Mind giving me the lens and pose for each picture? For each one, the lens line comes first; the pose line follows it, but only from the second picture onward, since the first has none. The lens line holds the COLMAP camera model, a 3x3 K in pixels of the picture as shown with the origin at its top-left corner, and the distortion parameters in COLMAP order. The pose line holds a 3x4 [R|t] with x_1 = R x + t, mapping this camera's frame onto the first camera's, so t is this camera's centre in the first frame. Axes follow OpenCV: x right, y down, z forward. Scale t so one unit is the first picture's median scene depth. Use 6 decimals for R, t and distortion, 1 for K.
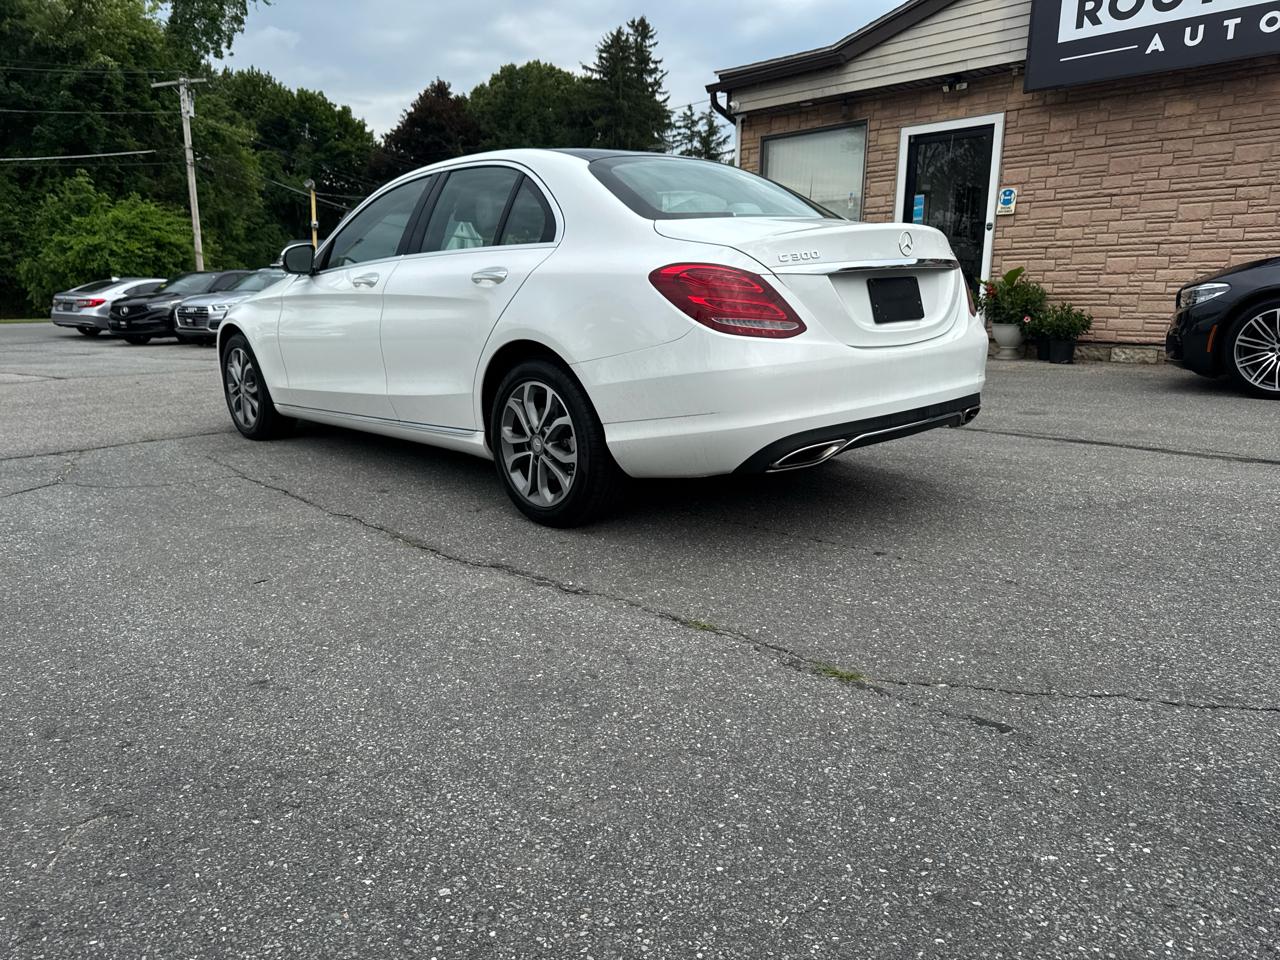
lens RADIAL K [[912.8, 0, 639.6], [0, 912.8, 486.8], [0, 0, 1]] dist [0.028023, -0.038030]
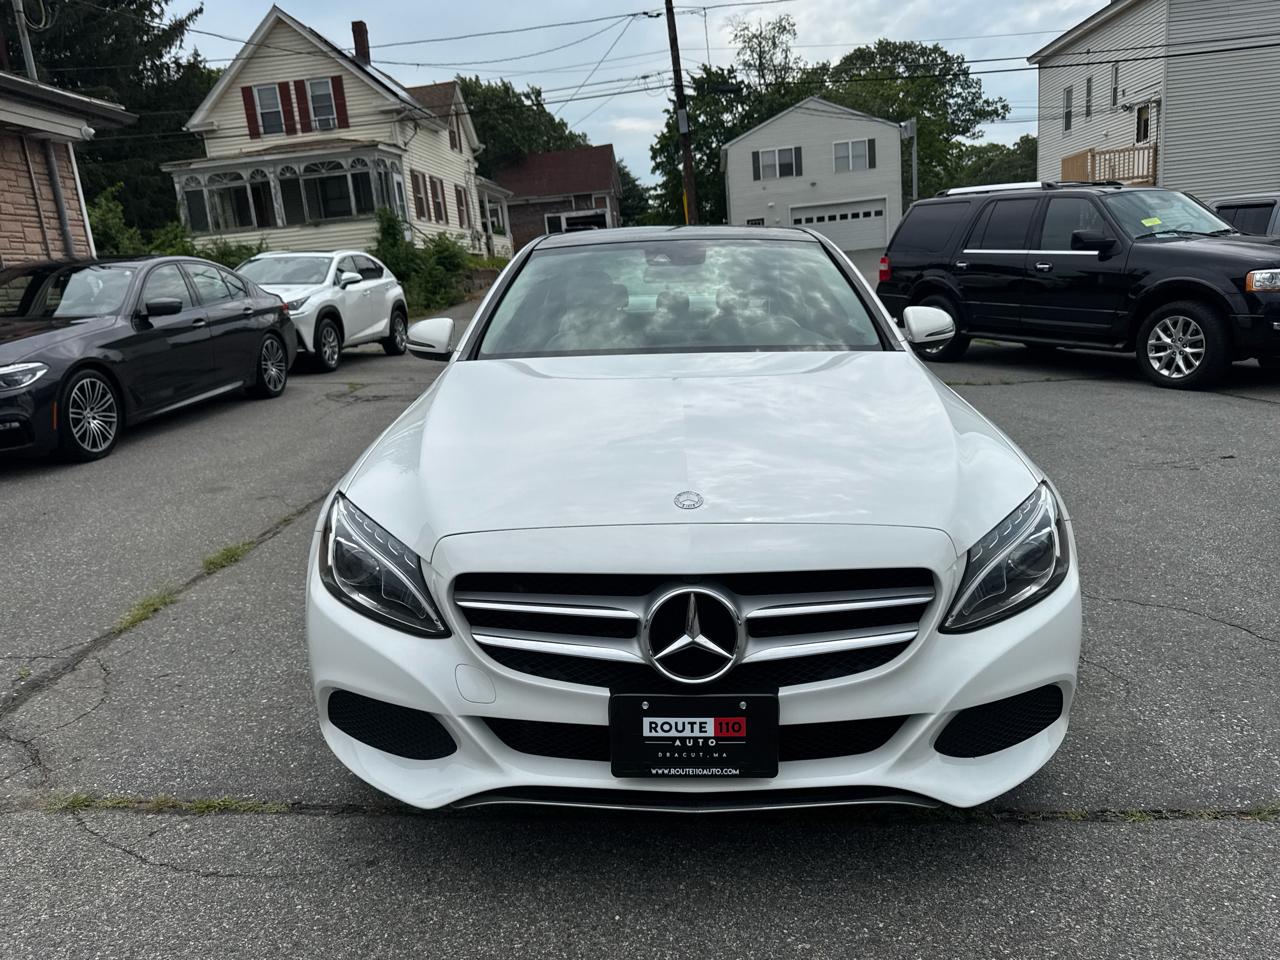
lens RADIAL K [[912.8, 0, 636.1], [0, 912.8, 471.6], [0, 0, 1]] dist [0.028023, -0.038030]
pose [[-0.713515, -0.105060, 0.692719, -0.360849], [0.196422, 0.919052, 0.341705, -0.217892], [-0.672544, 0.379877, -0.635121, 0.830266]]
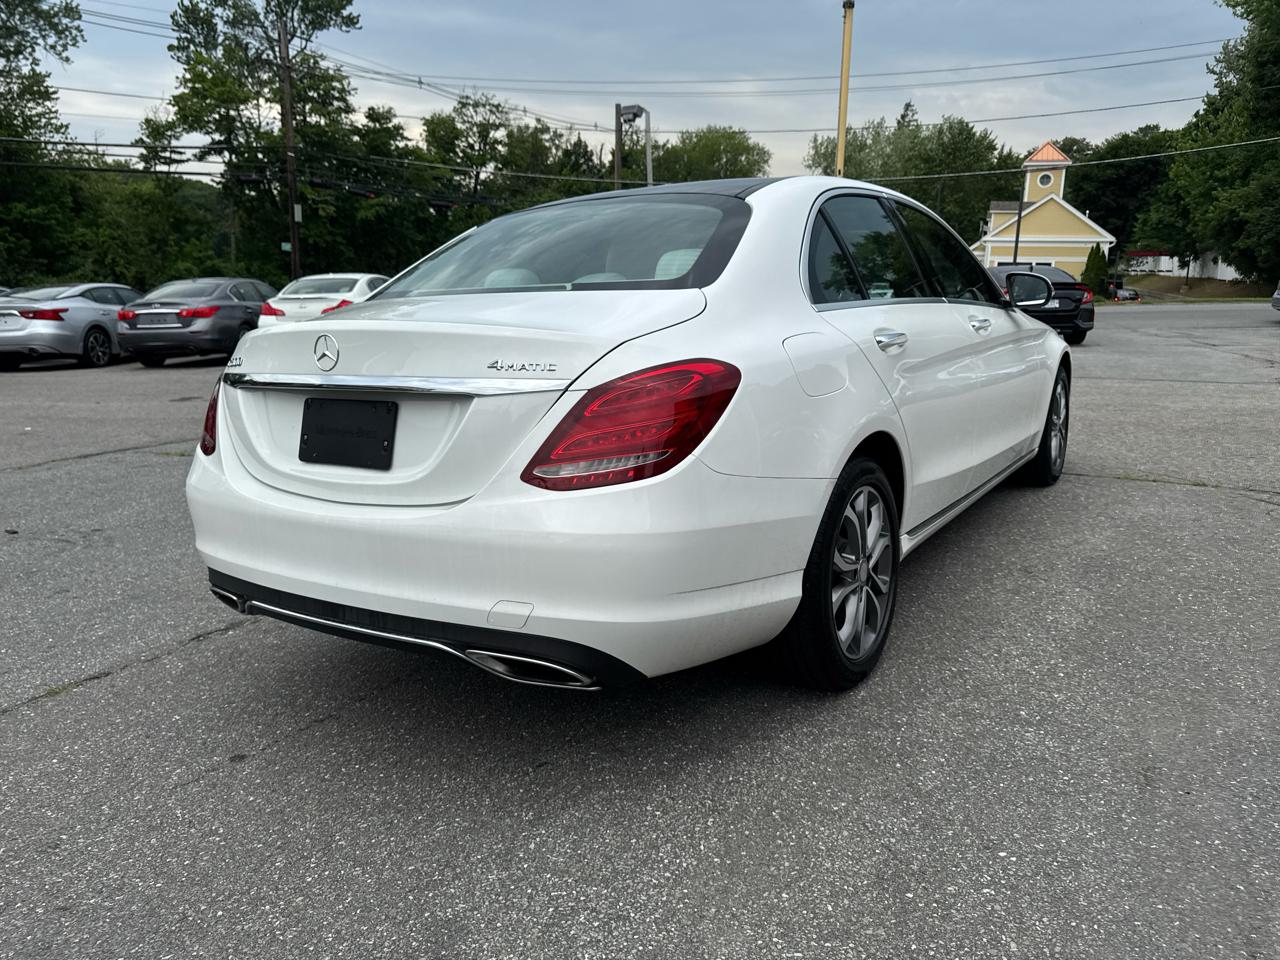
lens RADIAL K [[912.8, 0, 642.6], [0, 912.8, 489.6], [0, 0, 1]] dist [0.028023, -0.038030]
pose [[0.234068, 0.218722, -0.947298, 0.336451], [-0.181840, 0.967020, 0.178345, -0.112252], [0.955063, 0.130512, 0.266121, 0.362391]]
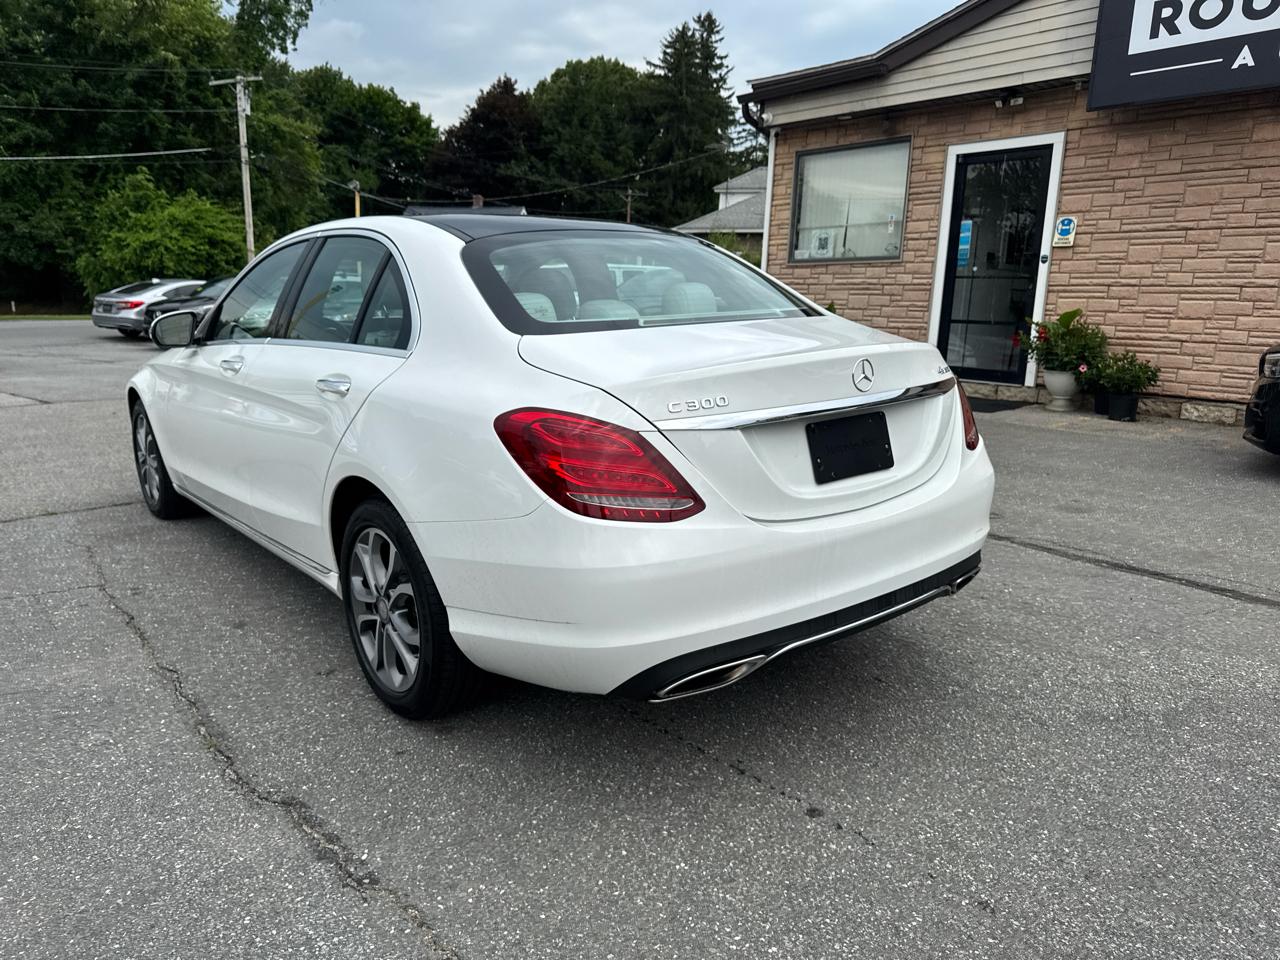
lens RADIAL K [[912.8, 0, 640.2], [0, 912.8, 481.1], [0, 0, 1]] dist [0.028023, -0.038030]
pose [[0.997566, 0.029280, -0.063278, 0.055369], [-0.029258, 0.999571, 0.001286, -0.060705], [0.063289, 0.000568, 0.997995, 0.092486]]
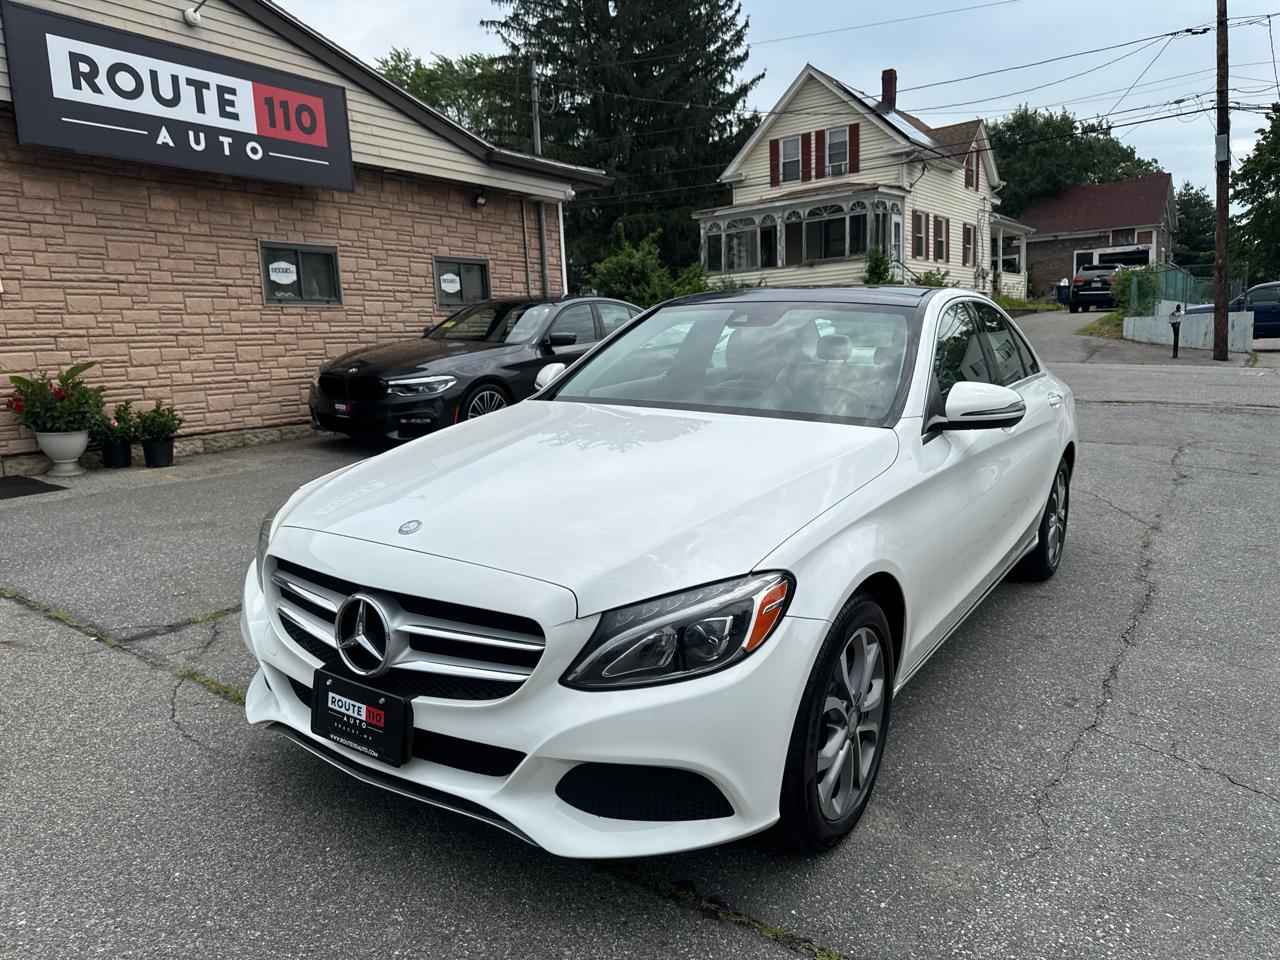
lens RADIAL K [[912.8, 0, 650.5], [0, 912.8, 464.1], [0, 0, 1]] dist [0.028023, -0.038030]
pose [[-0.236719, -0.133909, 0.962306, -0.476536], [0.213277, 0.959136, 0.185933, -0.189295], [-0.947880, 0.249252, -0.198486, 0.682382]]
